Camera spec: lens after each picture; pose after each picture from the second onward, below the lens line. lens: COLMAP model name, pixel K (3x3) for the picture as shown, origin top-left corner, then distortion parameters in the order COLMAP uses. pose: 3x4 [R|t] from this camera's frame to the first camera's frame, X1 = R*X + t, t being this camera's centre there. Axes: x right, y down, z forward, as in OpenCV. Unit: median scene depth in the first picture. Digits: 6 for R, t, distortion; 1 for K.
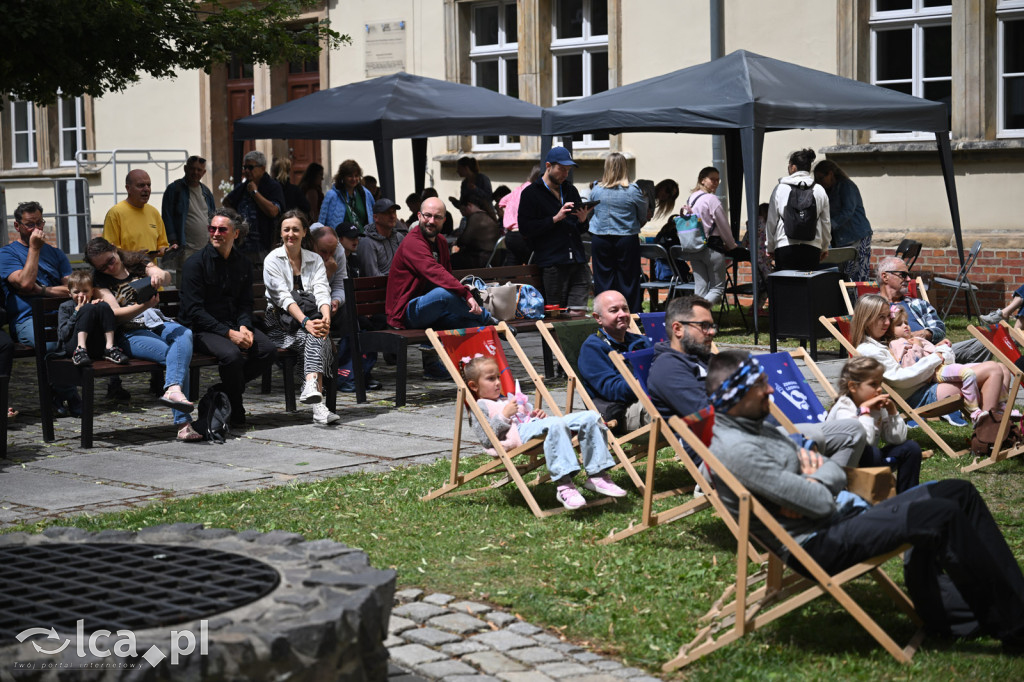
lens RADIAL K [[2029.1, 0, 528.7], [0, 2029.1, 328.3], [0, 0, 1]] dist [0.002355, 0.031672]
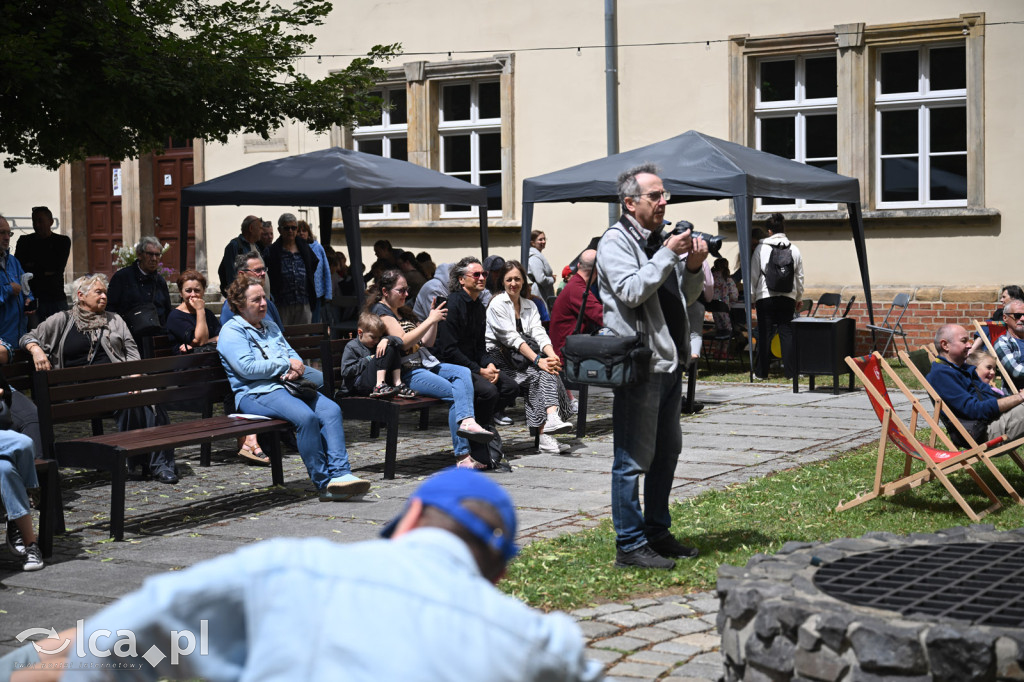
lens RADIAL K [[1762.7, 0, 512.0], [0, 1762.7, 341.0], [0, 0, 1]] dist [-0.002977, 0.051792]
pose [[0.971527, -0.008290, 0.236786, -0.220060], [0.014540, 0.999590, -0.024663, 0.006256], [-0.236484, 0.027404, 0.971249, 0.044406]]
